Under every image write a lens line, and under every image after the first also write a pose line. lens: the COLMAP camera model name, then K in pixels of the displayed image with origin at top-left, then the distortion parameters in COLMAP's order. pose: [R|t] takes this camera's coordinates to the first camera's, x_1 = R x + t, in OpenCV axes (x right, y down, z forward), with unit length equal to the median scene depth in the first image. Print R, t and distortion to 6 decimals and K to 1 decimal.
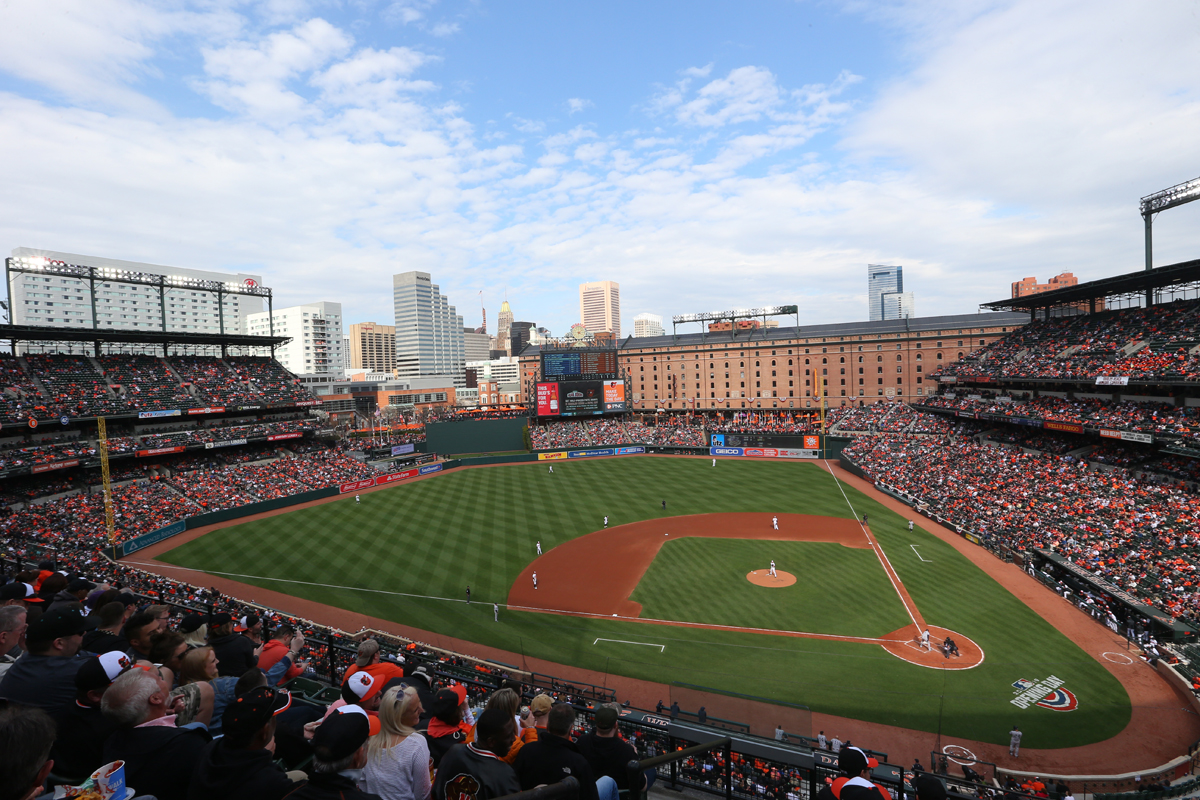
lens RADIAL K [[551.6, 0, 597.2], [0, 551.6, 399.5], [0, 0, 1]] dist [-0.042362, 0.002398]
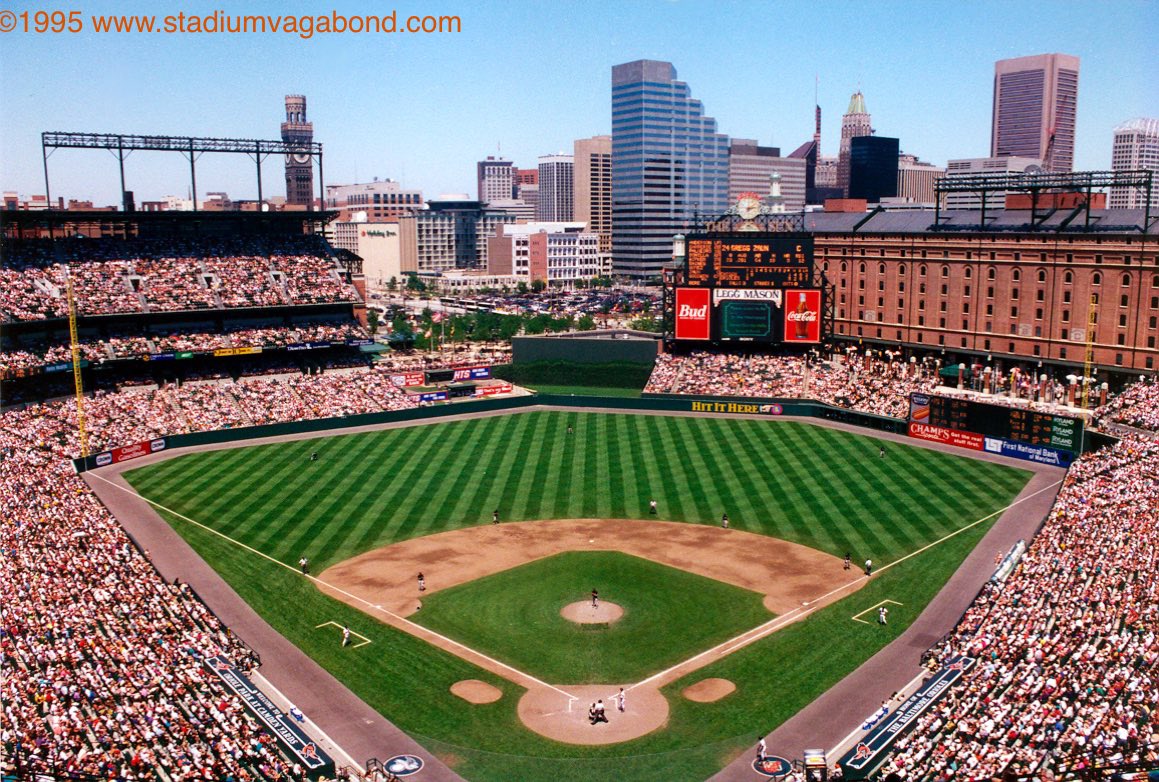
lens RADIAL K [[1034.7, 0, 593.2], [0, 1034.7, 420.4], [0, 0, 1]] dist [-0.086545, 0.023437]
pose [[0.887989, 0.120268, -0.443860, 0.342796], [-0.050686, 0.984912, 0.165468, -0.069148], [0.457063, -0.124436, 0.880687, -0.099644]]
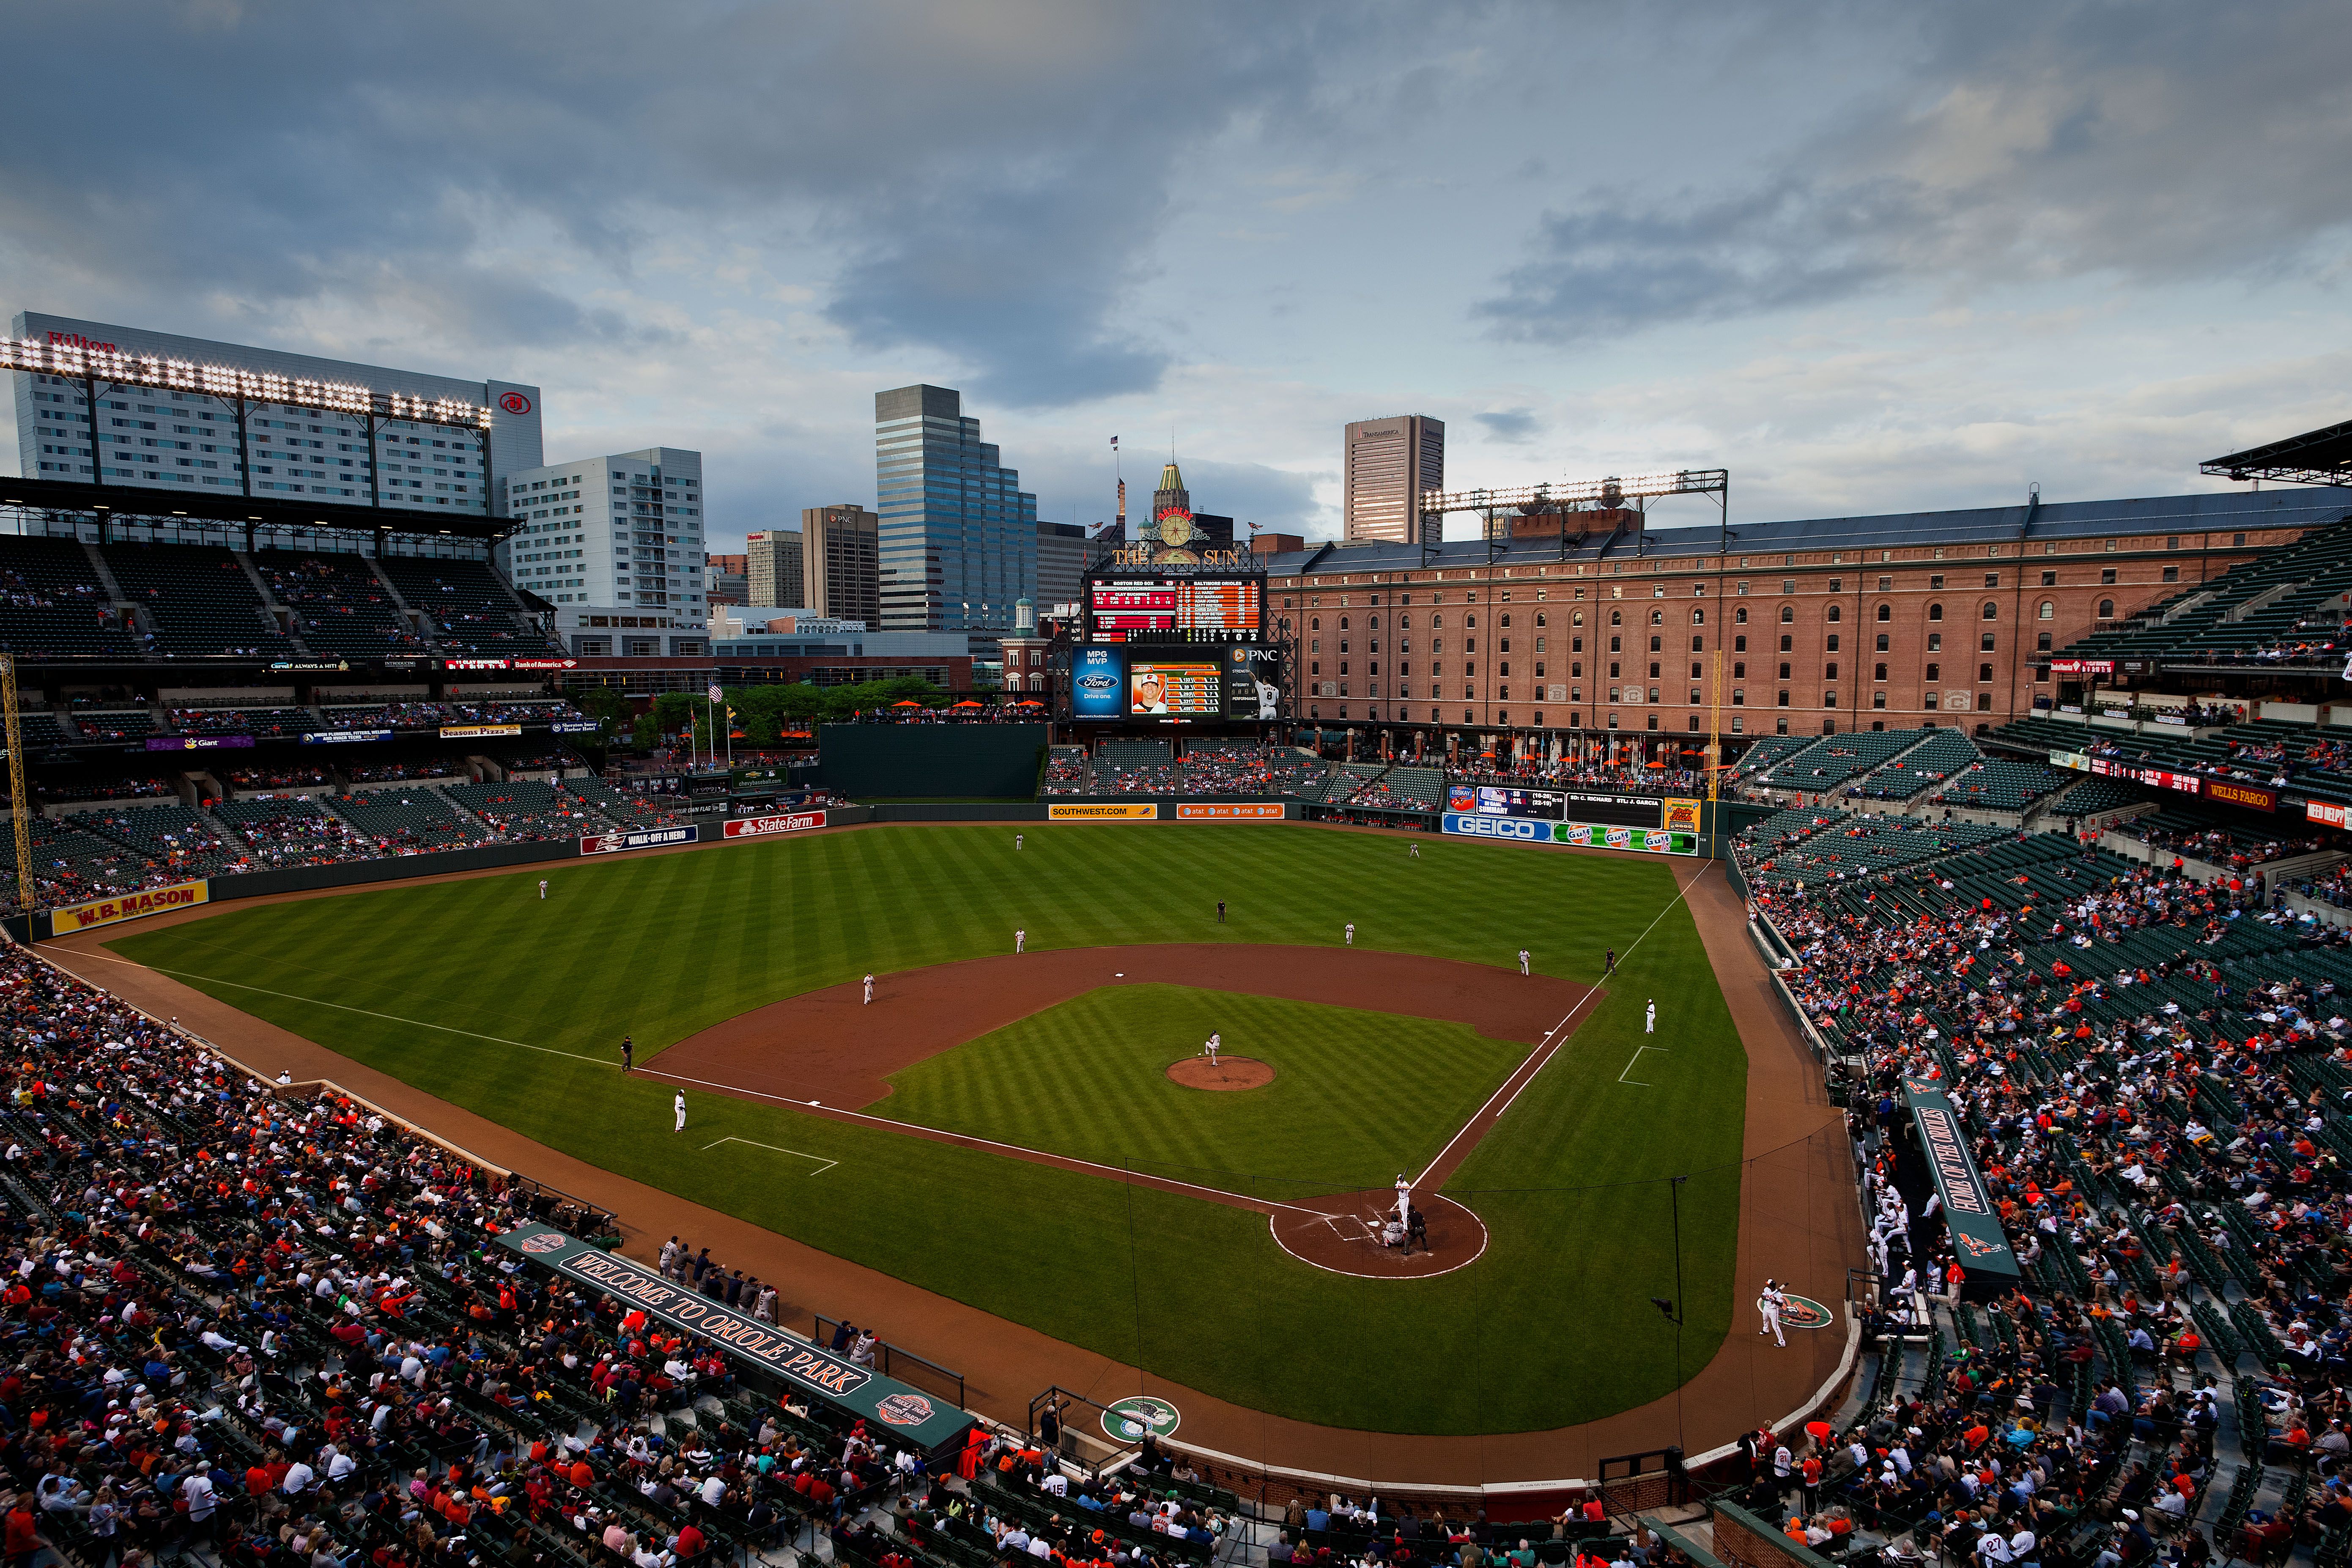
lens RADIAL K [[1334.3, 0, 1181.5], [0, 1334.3, 786.0], [0, 0, 1]] dist [0.024089, -0.003707]
pose [[0.981198, 0.057432, -0.184260, 0.171766], [-0.046820, 0.997012, 0.061441, 0.011730], [0.187238, -0.051658, 0.980955, -0.017339]]
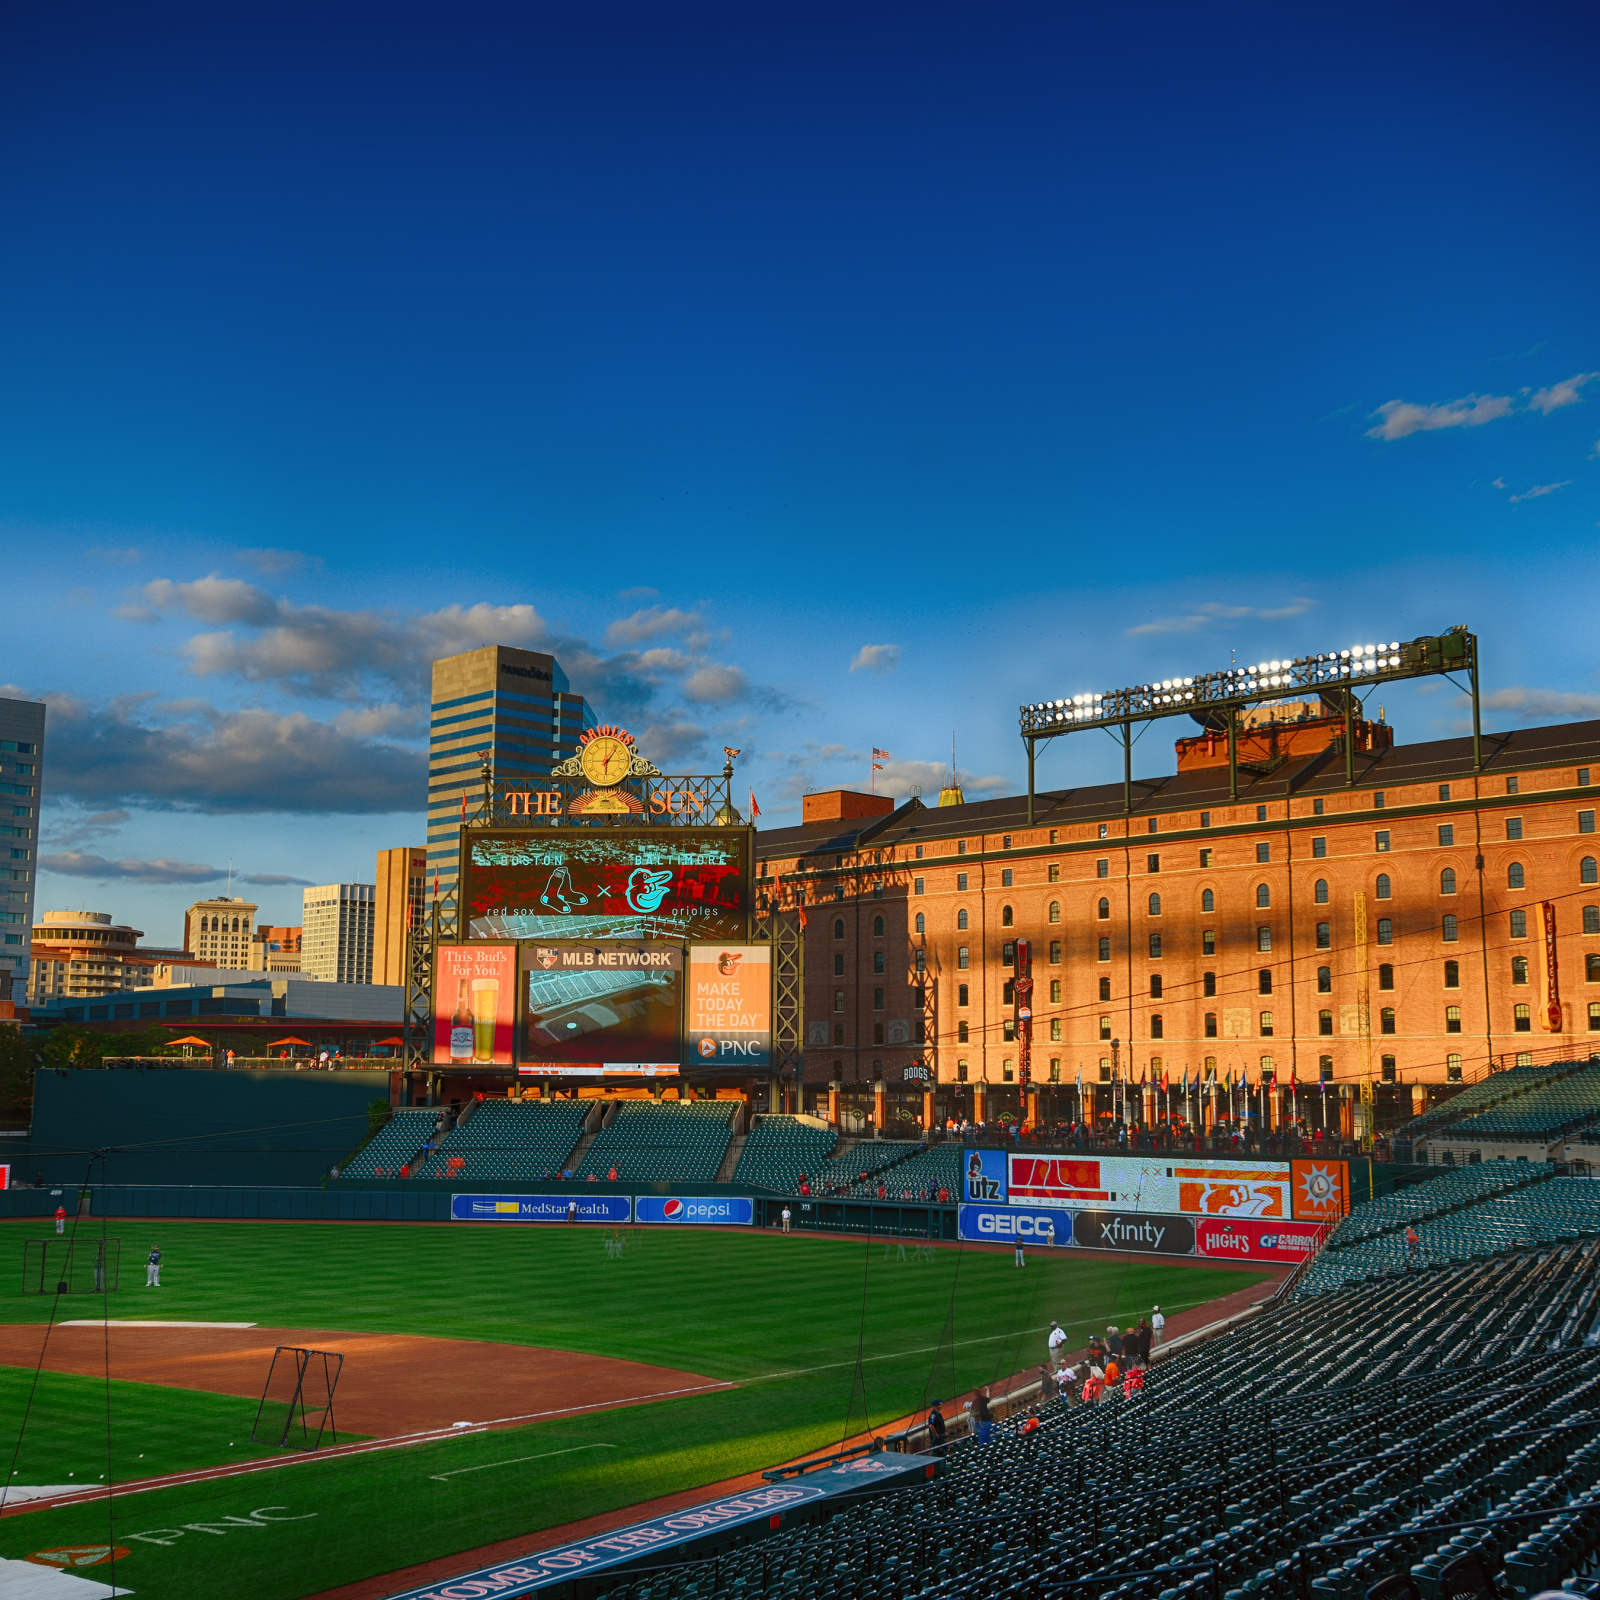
lens RADIAL K [[2064.8, 0, 773.5], [0, 2064.8, 791.7], [0, 0, 1]] dist [-0.002618, 0.000000]
pose [[0.943735, -0.002013, -0.330696, 0.369680], [-0.061750, 0.981322, -0.182194, 0.069010], [0.324886, 0.192364, 0.925984, 0.109052]]
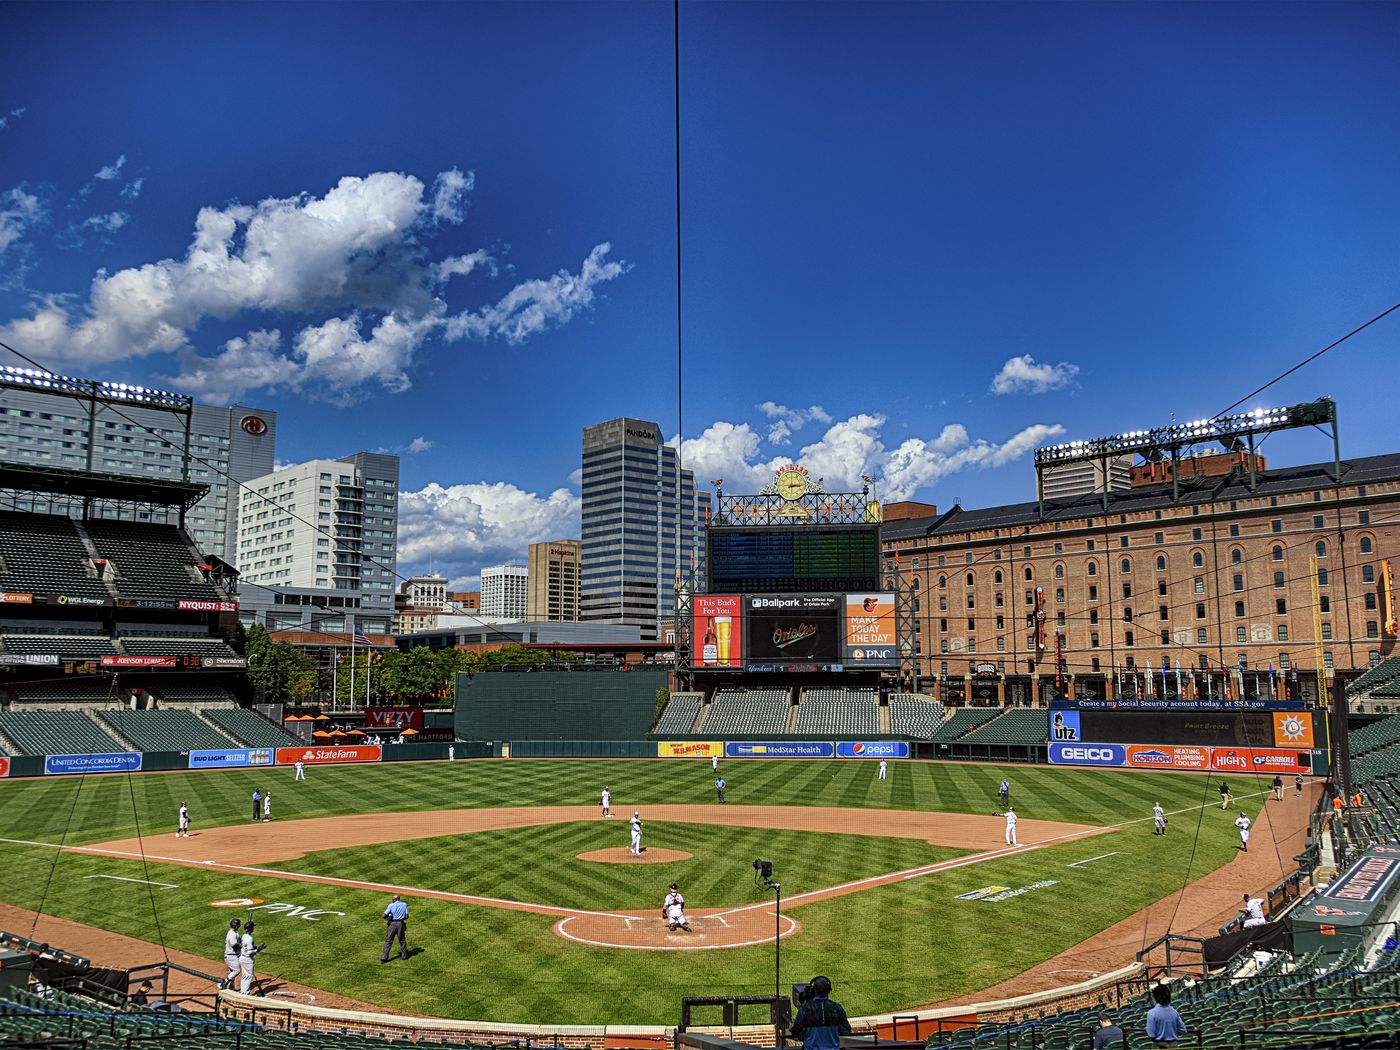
lens RADIAL K [[1280.3, 0, 711.1], [0, 1280.3, 516.2], [0, 0, 1]] dist [0.013303, 0.000000]
pose [[0.940297, -0.012055, -0.340143, 0.256369], [-0.050512, 0.983363, -0.174488, 0.086833], [0.336587, 0.181252, 0.924044, 0.027753]]
